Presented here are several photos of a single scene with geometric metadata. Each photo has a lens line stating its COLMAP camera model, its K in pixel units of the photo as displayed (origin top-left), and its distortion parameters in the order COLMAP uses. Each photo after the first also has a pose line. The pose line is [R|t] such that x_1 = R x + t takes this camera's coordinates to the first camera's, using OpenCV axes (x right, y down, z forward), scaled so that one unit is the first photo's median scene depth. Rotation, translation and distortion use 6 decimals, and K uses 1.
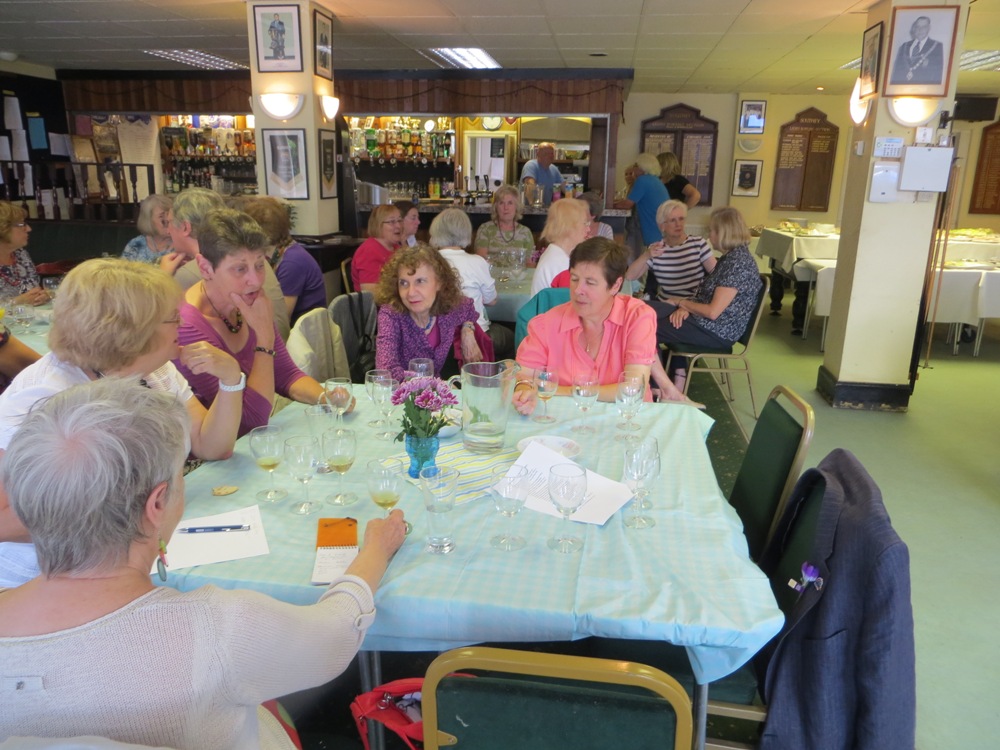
lens RADIAL K [[732.4, 0, 504.2], [0, 732.4, 369.3], [0, 0, 1]] dist [-0.013794, 0.000412]
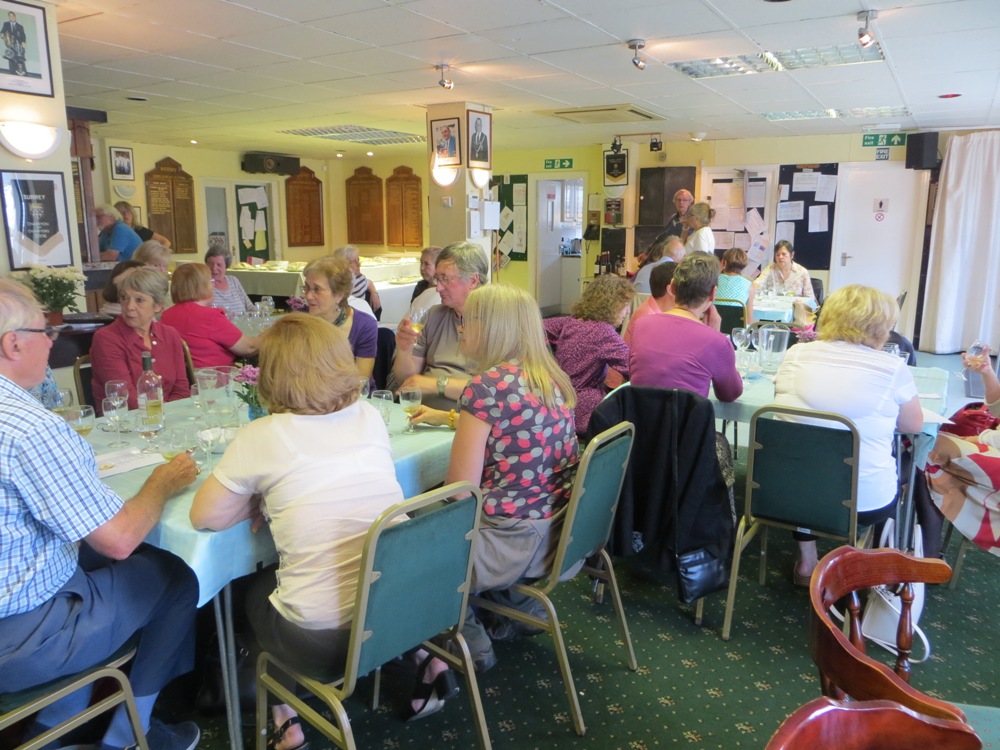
lens RADIAL K [[732.4, 0, 505.6], [0, 732.4, 376.4], [0, 0, 1]] dist [-0.013794, 0.000412]
pose [[0.410294, -0.206913, 0.888170, -0.787022], [0.245455, 0.963036, 0.110964, -0.101057], [-0.878300, 0.172478, 0.445916, 0.308978]]
